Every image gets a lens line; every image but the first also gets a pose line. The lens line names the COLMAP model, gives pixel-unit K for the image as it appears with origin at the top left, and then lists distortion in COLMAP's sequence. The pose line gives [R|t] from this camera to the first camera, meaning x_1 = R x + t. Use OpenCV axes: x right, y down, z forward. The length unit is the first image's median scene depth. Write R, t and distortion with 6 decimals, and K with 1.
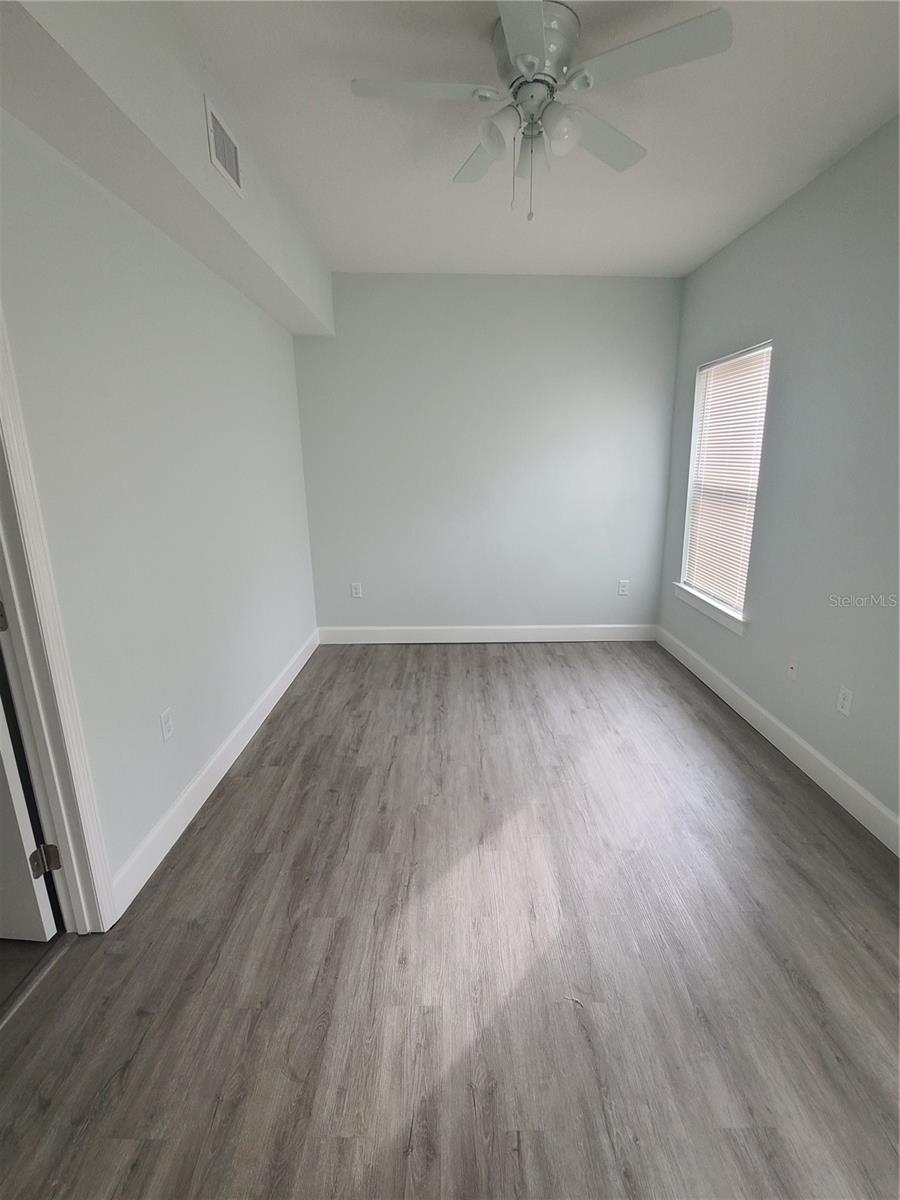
lens RADIAL K [[542.6, 0, 445.3], [0, 542.6, 602.4], [0, 0, 1]] dist [0.001141, -0.003512]
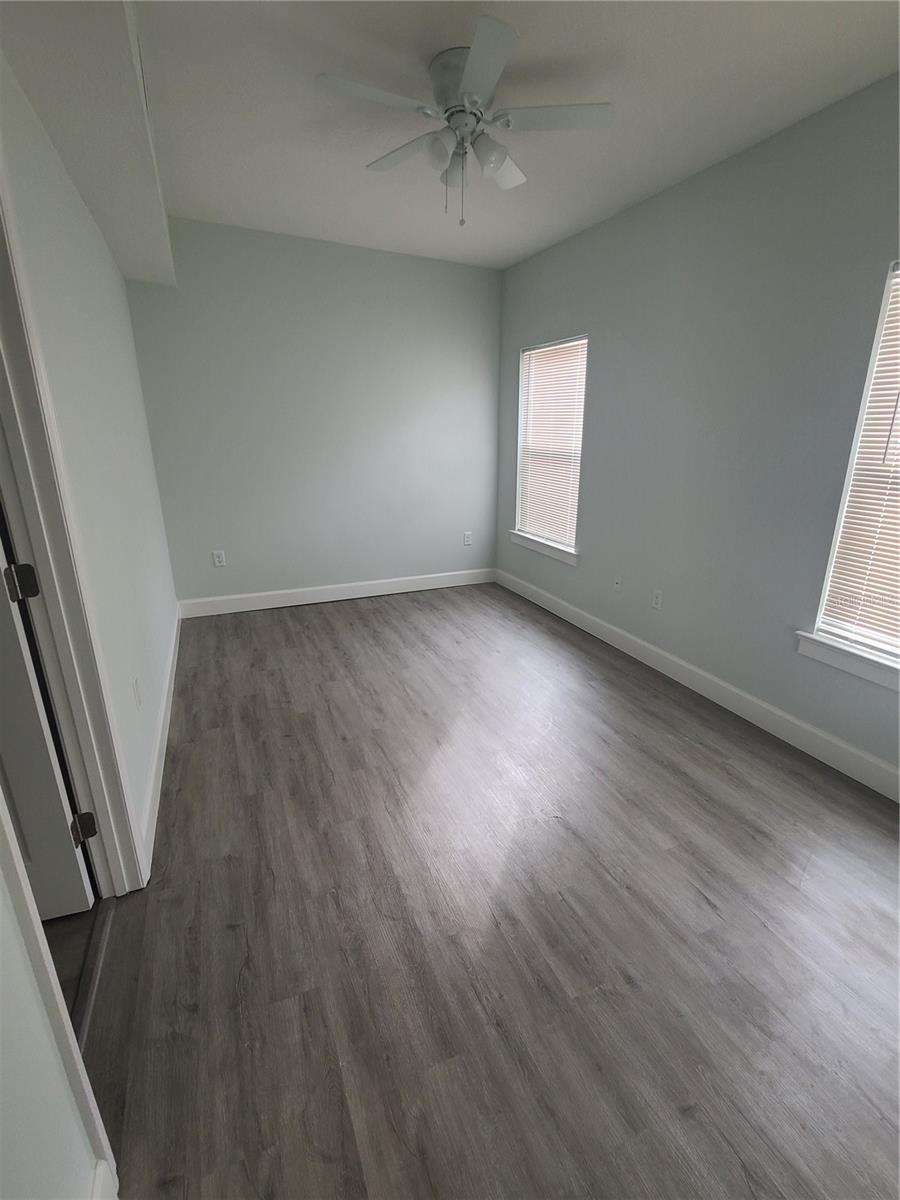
lens RADIAL K [[542.6, 0, 445.8], [0, 542.6, 602.8], [0, 0, 1]] dist [0.001141, -0.003512]
pose [[0.917371, -0.108424, 0.382981, -0.323705], [0.086114, 0.993460, 0.074980, 0.034466], [-0.388606, -0.035805, 0.920708, -0.105958]]
